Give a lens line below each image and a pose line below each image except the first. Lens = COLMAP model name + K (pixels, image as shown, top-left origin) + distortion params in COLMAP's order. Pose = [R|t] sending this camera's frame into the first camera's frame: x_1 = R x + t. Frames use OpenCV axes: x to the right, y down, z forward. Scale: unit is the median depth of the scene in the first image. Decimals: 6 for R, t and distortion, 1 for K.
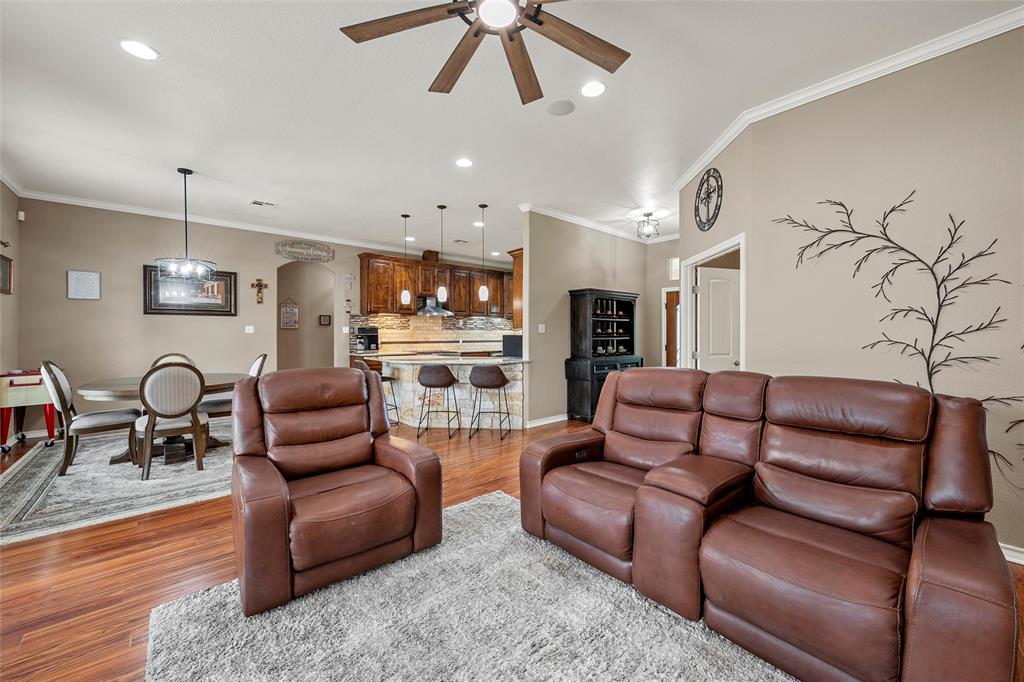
lens RADIAL K [[399.0, 0, 512.6], [0, 399.0, 338.5], [0, 0, 1]] dist [-0.000450, -0.000058]
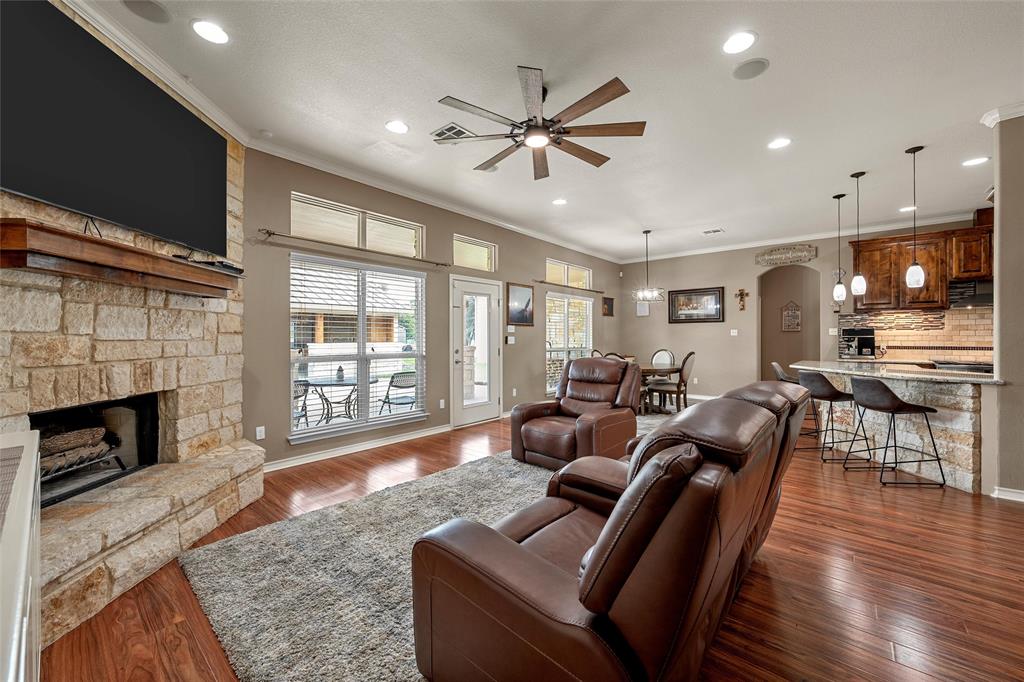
lens RADIAL K [[399.0, 0, 512.6], [0, 399.0, 338.5], [0, 0, 1]] dist [-0.000450, -0.000058]
pose [[0.123454, 0.003206, -0.992345, 0.446061], [-0.011326, 0.999934, 0.001821, 0.000338], [0.992286, 0.011014, 0.123482, 0.194679]]
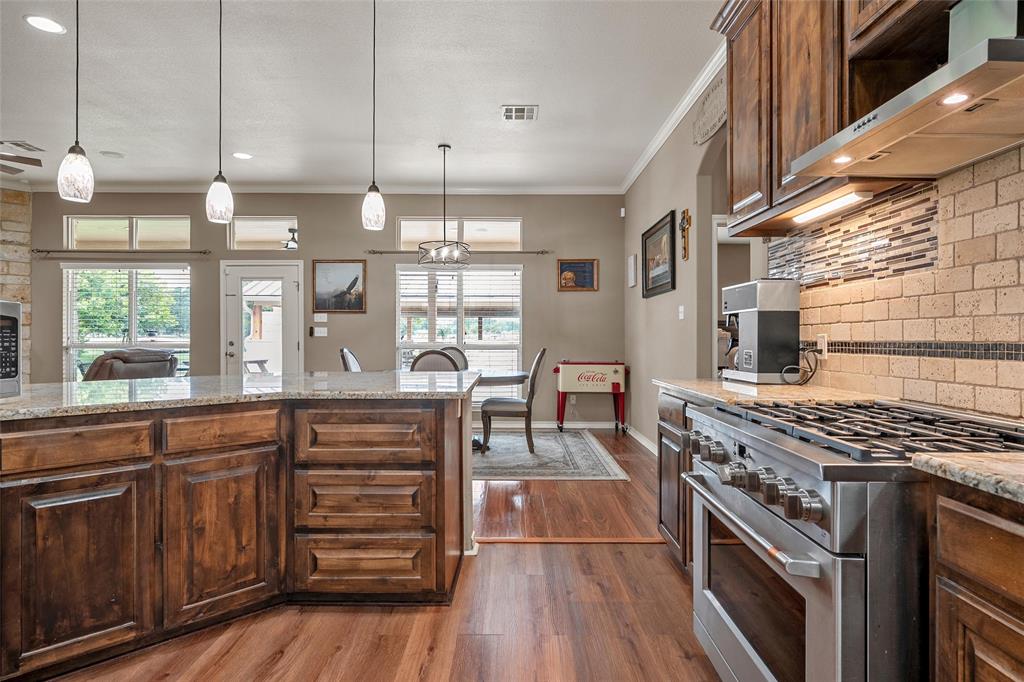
lens RADIAL K [[539.3, 0, 512.0], [0, 539.3, 341.0], [0, 0, 1]] dist [0.000230, 0.000212]
pose [[-0.663303, 0.007763, -0.748311, 0.013951], [-0.006390, 0.999851, 0.016037, 0.005059], [0.748324, 0.015419, -0.663155, 1.306550]]
